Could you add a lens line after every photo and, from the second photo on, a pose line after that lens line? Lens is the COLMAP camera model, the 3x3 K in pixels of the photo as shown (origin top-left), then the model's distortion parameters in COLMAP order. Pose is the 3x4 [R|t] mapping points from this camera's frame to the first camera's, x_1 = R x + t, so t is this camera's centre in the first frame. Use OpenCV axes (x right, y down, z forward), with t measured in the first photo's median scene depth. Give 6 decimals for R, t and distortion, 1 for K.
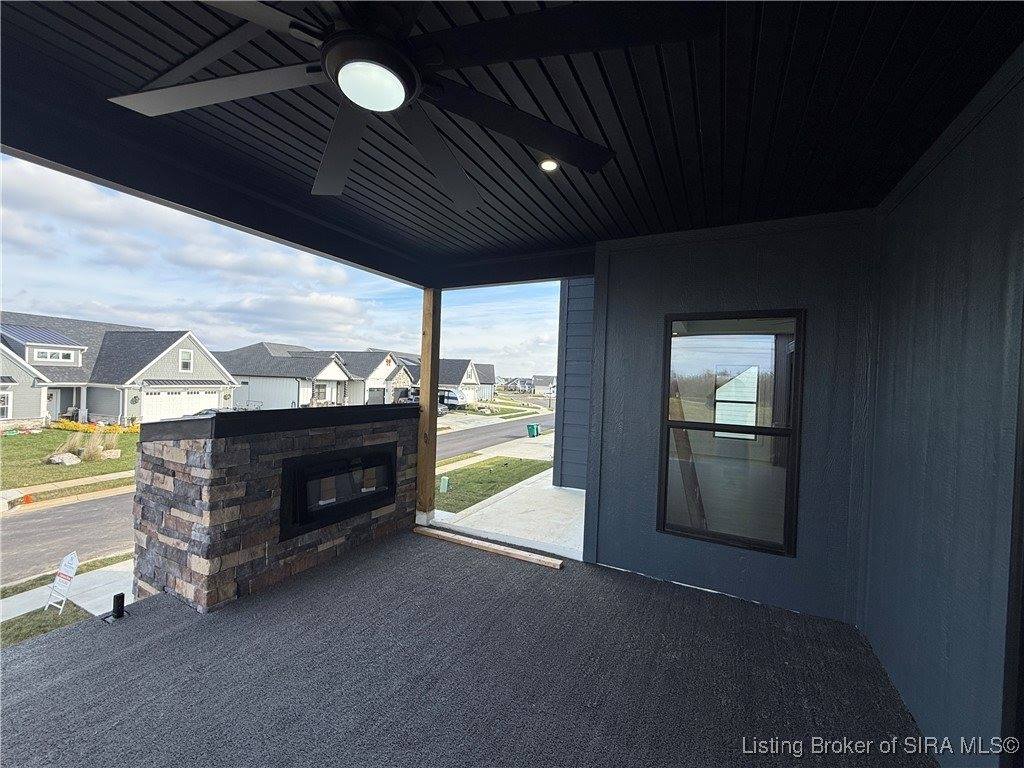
lens RADIAL K [[409.9, 0, 510.6], [0, 409.9, 378.5], [0, 0, 1]] dist [0.000984, 0.000511]
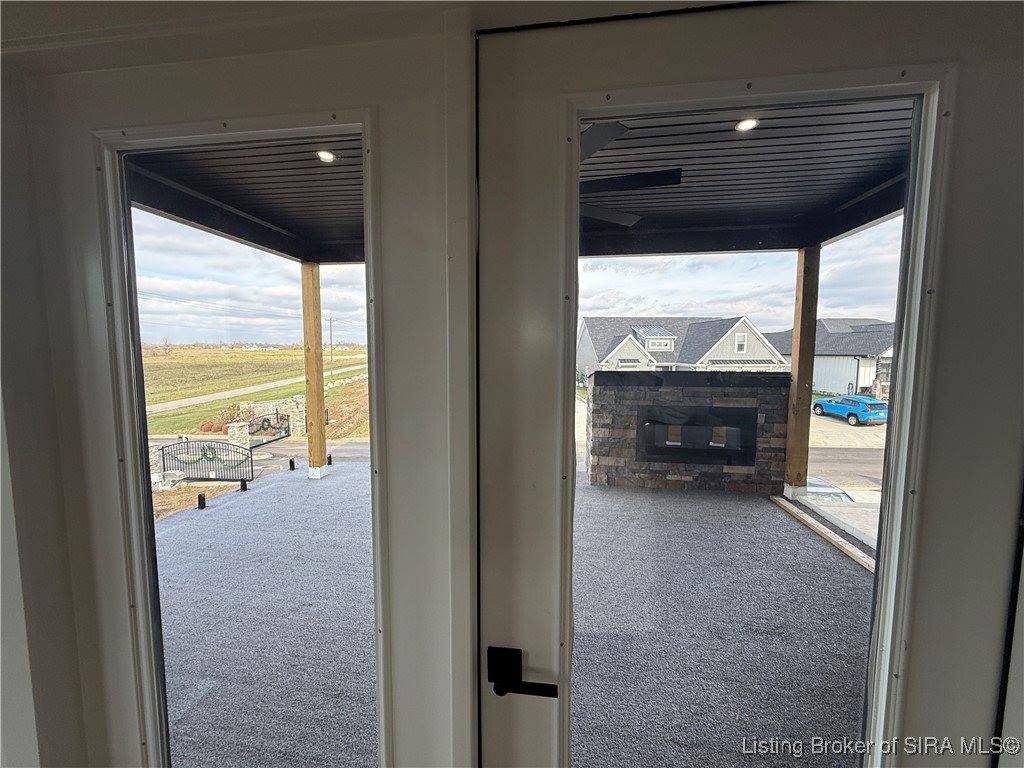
lens RADIAL K [[406.6, 0, 503.3], [0, 406.6, 381.3], [0, 0, 1]] dist [0.002286, 0.000336]
pose [[0.331754, 0.035549, -0.942696, 0.453617], [0.015683, 0.998944, 0.043189, 0.029933], [0.943235, -0.029113, 0.330847, 0.054621]]
